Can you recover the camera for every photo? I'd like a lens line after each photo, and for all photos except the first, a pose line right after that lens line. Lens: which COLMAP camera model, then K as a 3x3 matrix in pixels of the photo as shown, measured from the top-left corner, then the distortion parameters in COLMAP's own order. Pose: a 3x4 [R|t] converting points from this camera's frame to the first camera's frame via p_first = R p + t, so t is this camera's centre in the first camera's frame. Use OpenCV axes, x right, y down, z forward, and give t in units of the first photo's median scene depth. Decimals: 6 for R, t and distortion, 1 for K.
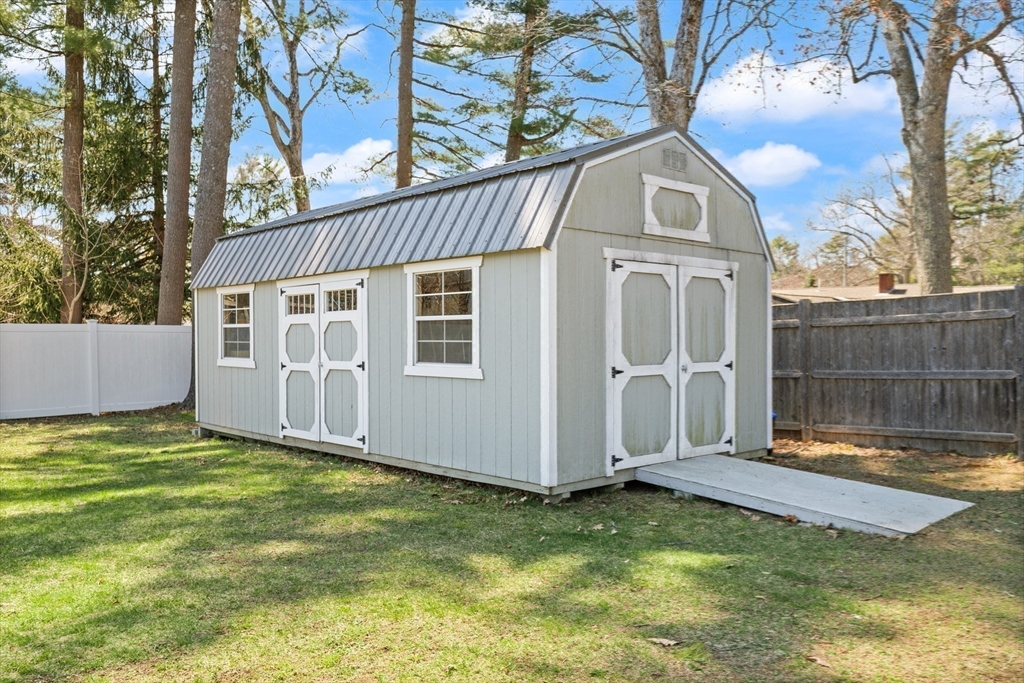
lens RADIAL K [[836.7, 0, 509.3], [0, 836.7, 341.4], [0, 0, 1]] dist [0.006934, -0.003079]
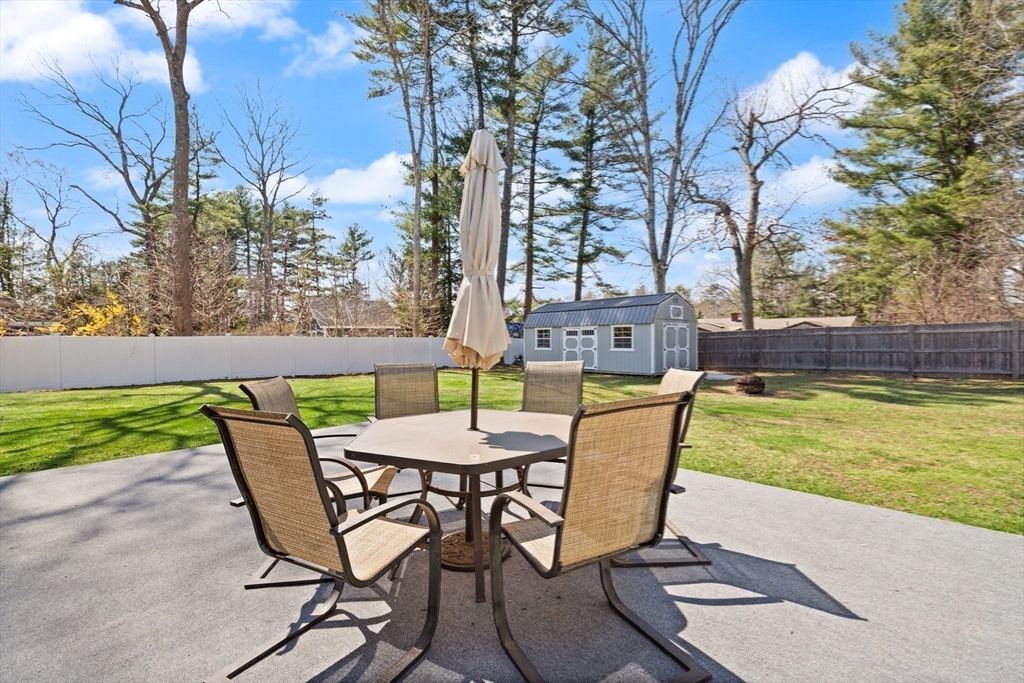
lens RADIAL K [[476.2, 0, 515.5], [0, 476.2, 341.0], [0, 0, 1]] dist [0.000554, 0.000438]
pose [[0.999831, -0.001430, -0.018321, -0.509815], [0.001353, 0.999990, -0.004226, -0.000772], [0.018327, 0.004201, 0.999823, -1.282384]]
